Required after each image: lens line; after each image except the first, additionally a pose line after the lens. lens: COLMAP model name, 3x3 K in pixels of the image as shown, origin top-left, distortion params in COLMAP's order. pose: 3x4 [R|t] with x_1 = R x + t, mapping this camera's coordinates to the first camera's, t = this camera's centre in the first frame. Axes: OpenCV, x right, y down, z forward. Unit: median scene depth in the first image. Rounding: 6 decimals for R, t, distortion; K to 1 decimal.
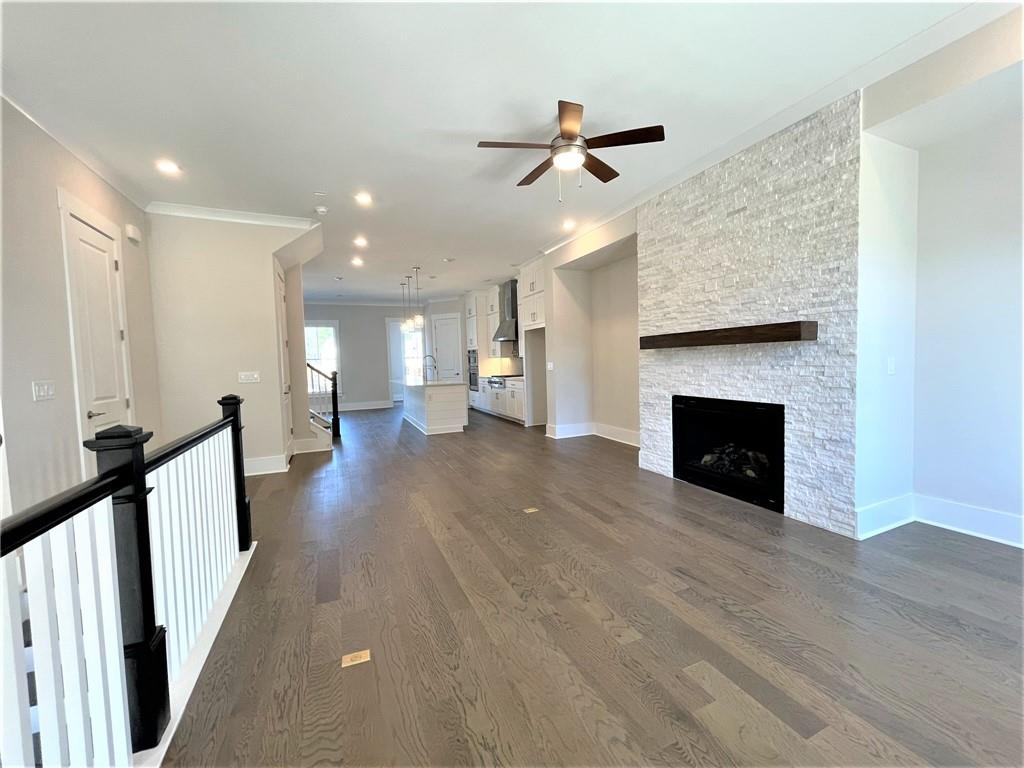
lens RADIAL K [[412.0, 0, 519.5], [0, 412.0, 384.2], [0, 0, 1]] dist [-0.001772, 0.000123]
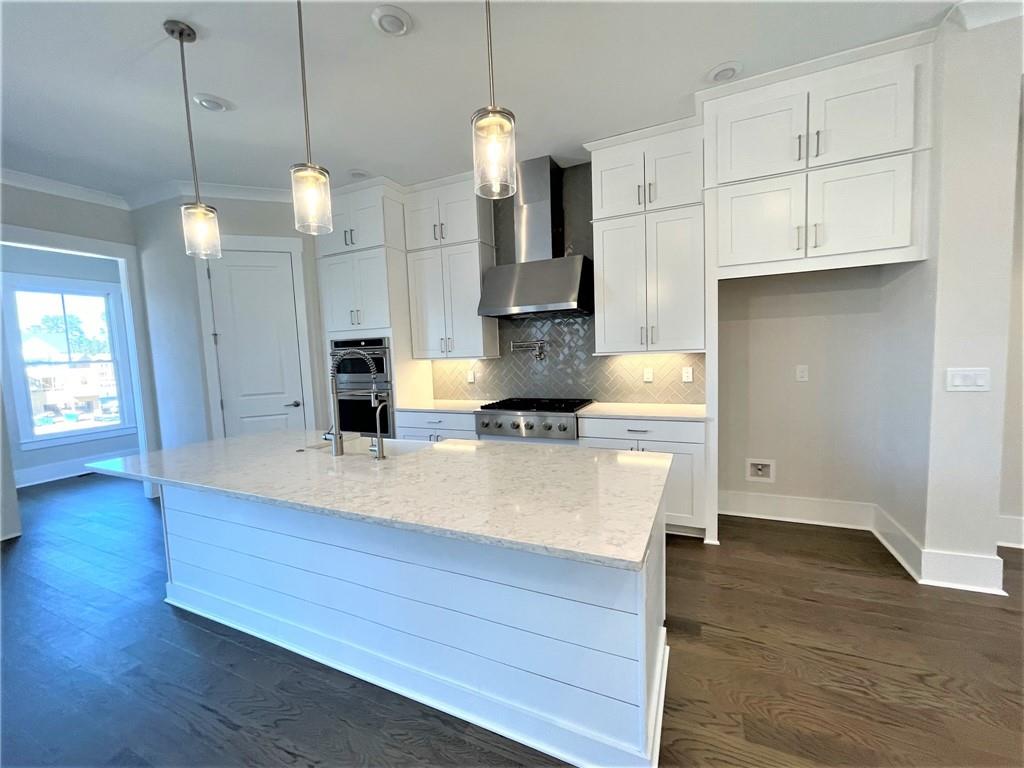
lens RADIAL K [[412.0, 0, 518.6], [0, 412.0, 382.9], [0, 0, 1]] dist [-0.000524, -0.000242]
pose [[0.751024, -0.055359, 0.657950, -0.772367], [0.056195, 0.998223, 0.019845, -0.125832], [-0.657879, 0.022070, 0.752800, 1.828006]]
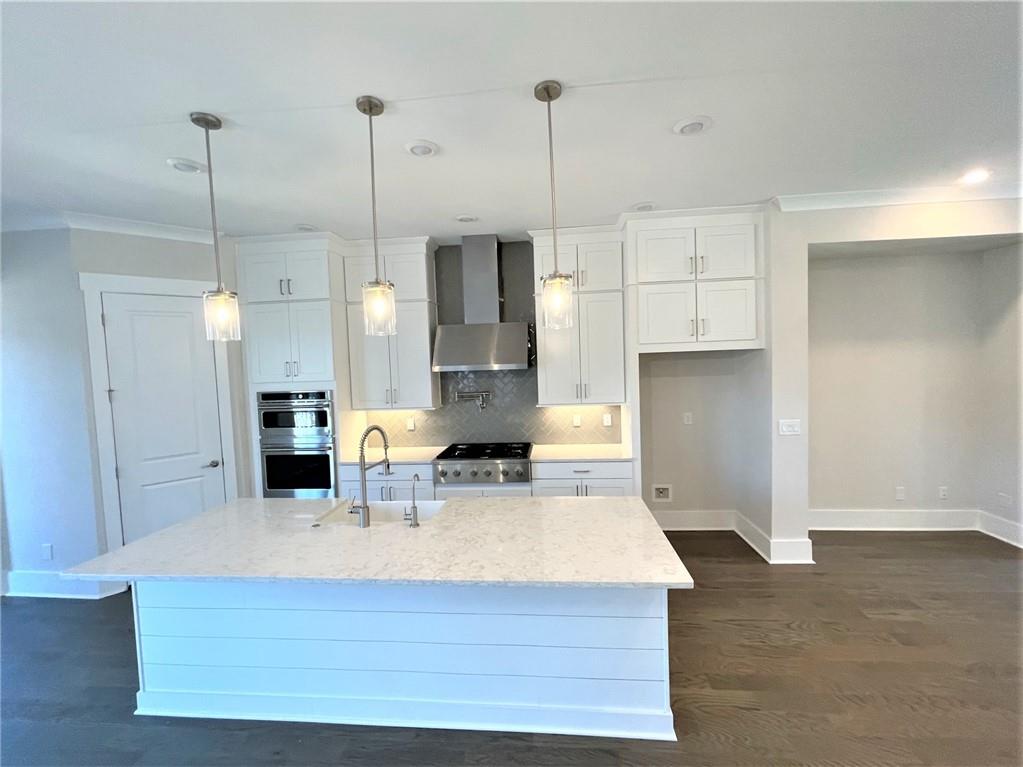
lens RADIAL K [[421.9, 0, 518.6], [0, 421.9, 383.8], [0, 0, 1]] dist [-0.000934, -0.000355]
pose [[0.490004, -0.037650, 0.870907, -1.028526], [0.071301, 0.997450, 0.003004, -0.230355], [-0.868799, 0.060624, 0.491439, 1.909422]]
